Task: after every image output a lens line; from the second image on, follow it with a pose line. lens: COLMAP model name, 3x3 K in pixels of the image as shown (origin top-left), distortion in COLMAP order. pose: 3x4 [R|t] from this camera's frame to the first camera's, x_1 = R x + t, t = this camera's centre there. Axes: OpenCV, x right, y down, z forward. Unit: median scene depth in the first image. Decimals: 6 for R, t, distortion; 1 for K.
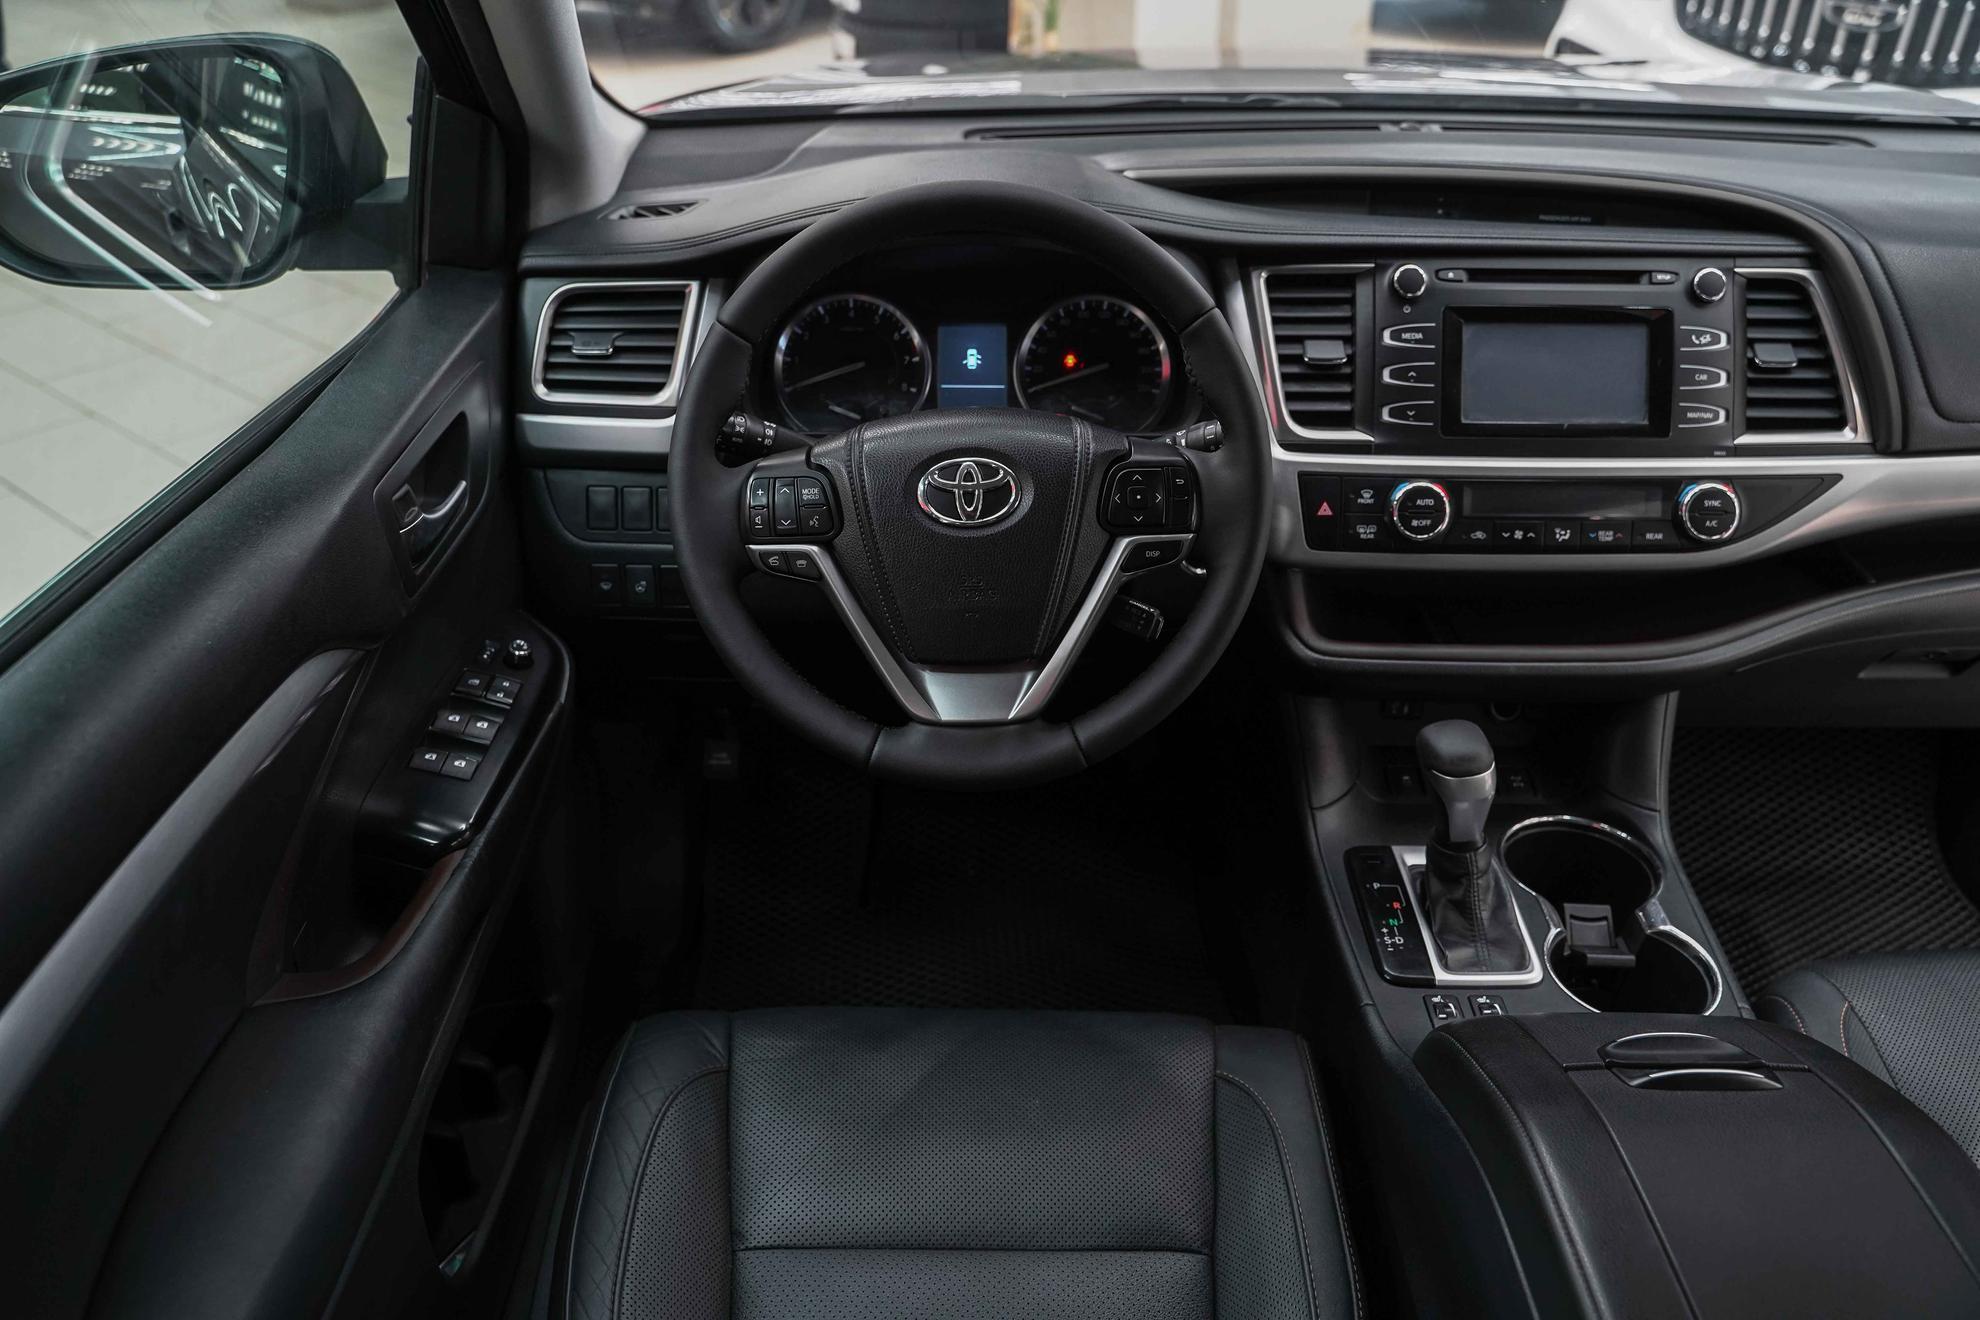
lens RADIAL K [[1604.1, 0, 988.6], [0, 1604.1, 654.7], [0, 0, 1]] dist [-0.011475, 0.007832]
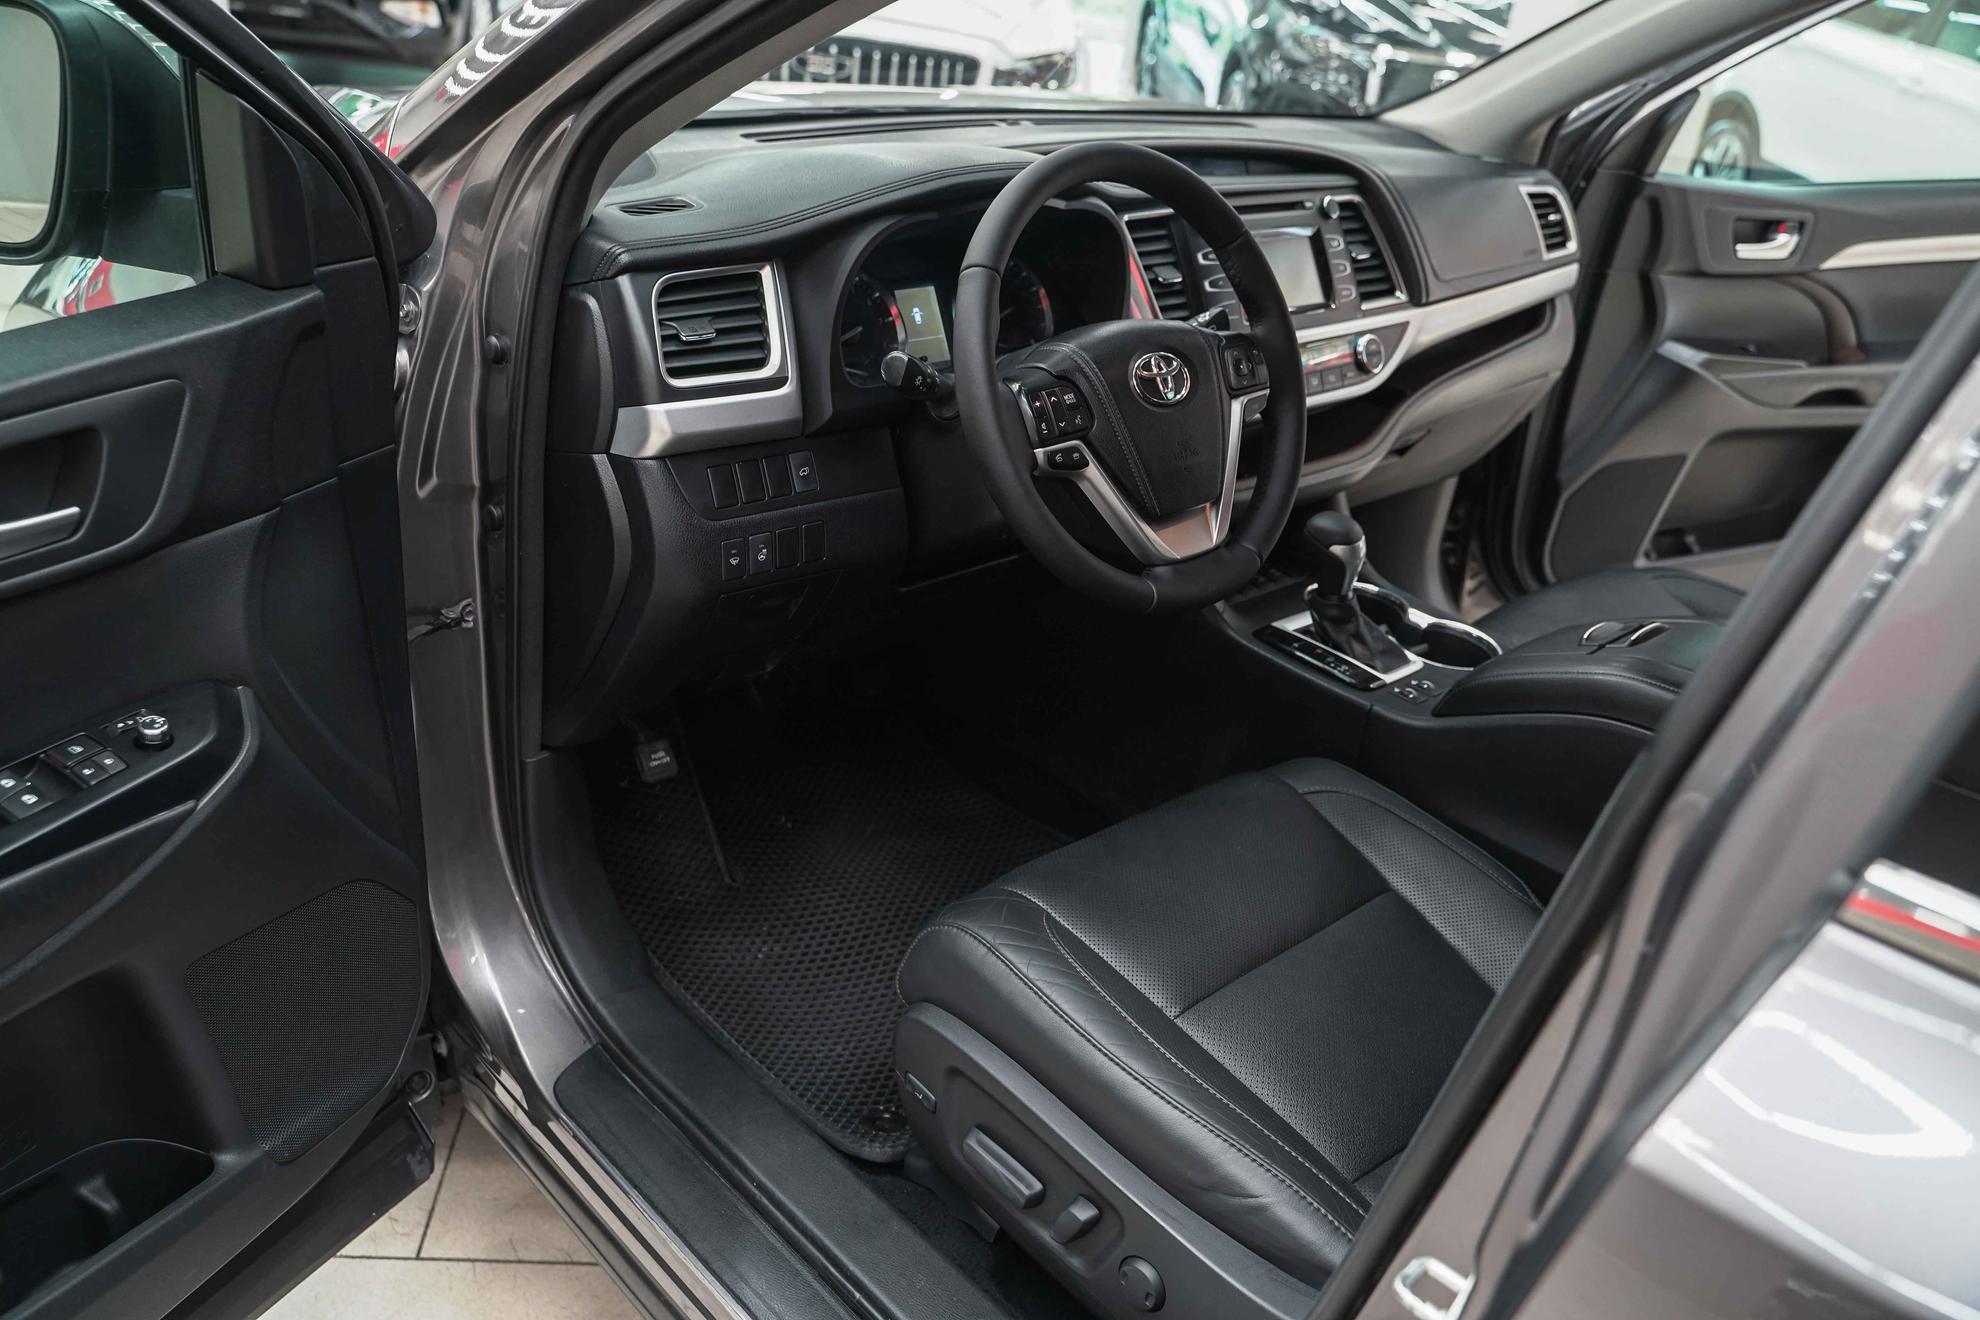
lens RADIAL K [[1604.1, 0, 1004.2], [0, 1604.1, 664.6], [0, 0, 1]] dist [-0.011475, 0.007832]
pose [[0.717406, -0.245199, 0.652078, -0.849257], [0.268396, 0.961039, 0.066092, 0.000178], [-0.642878, 0.127600, 0.755265, 0.115337]]
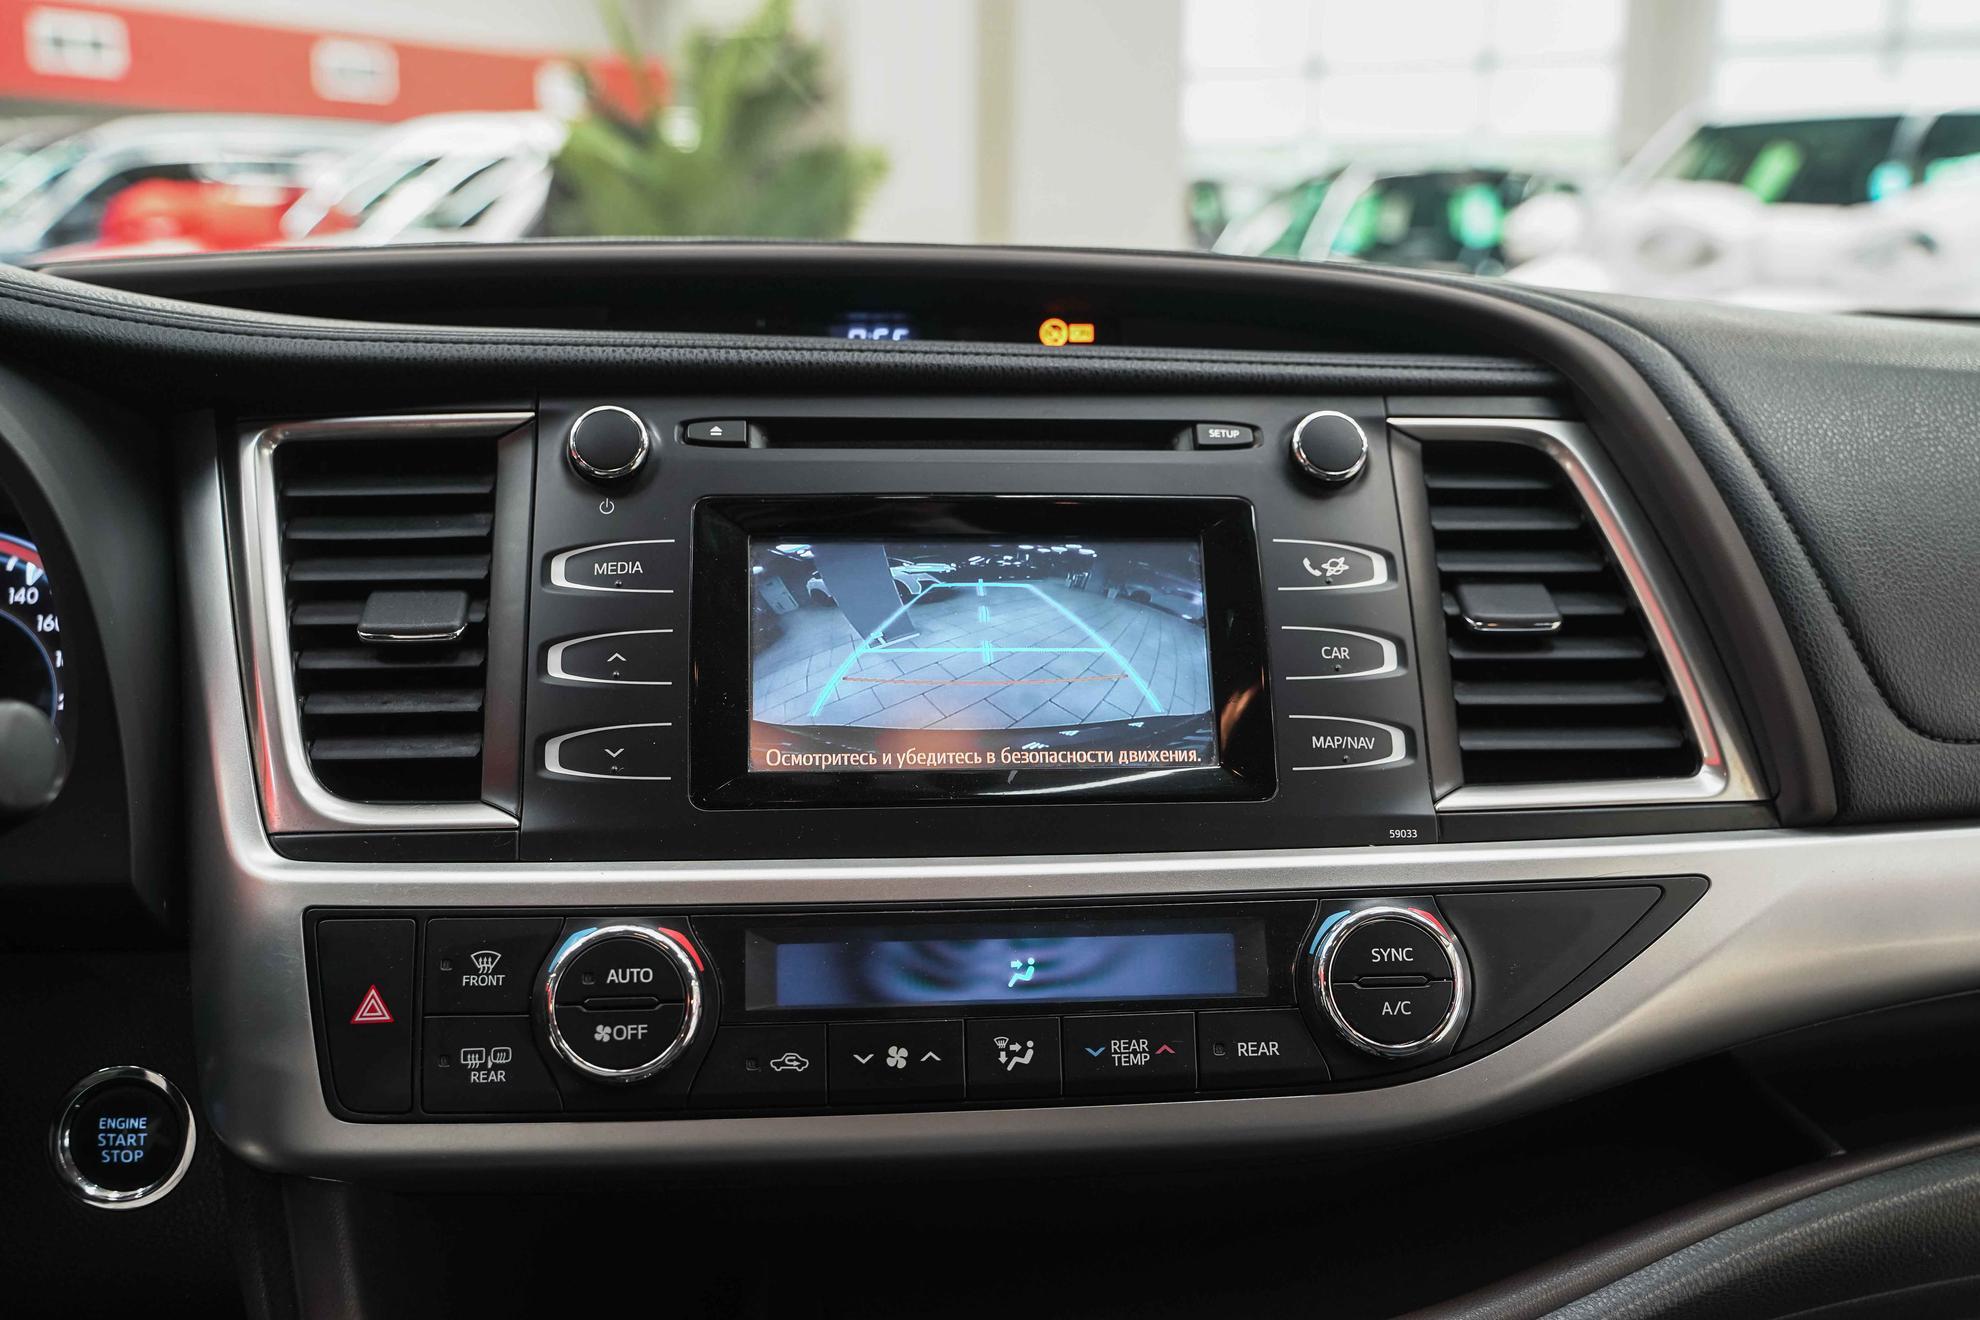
lens RADIAL K [[1917.1, 0, 990.3], [0, 1917.1, 662.7], [0, 0, 1]] dist [-0.006690, 0.000000]
pose [[0.996168, -0.018651, 0.085444, 0.313811], [0.046178, 0.941871, -0.332788, -0.011785], [-0.074270, 0.335458, 0.939123, 0.543855]]
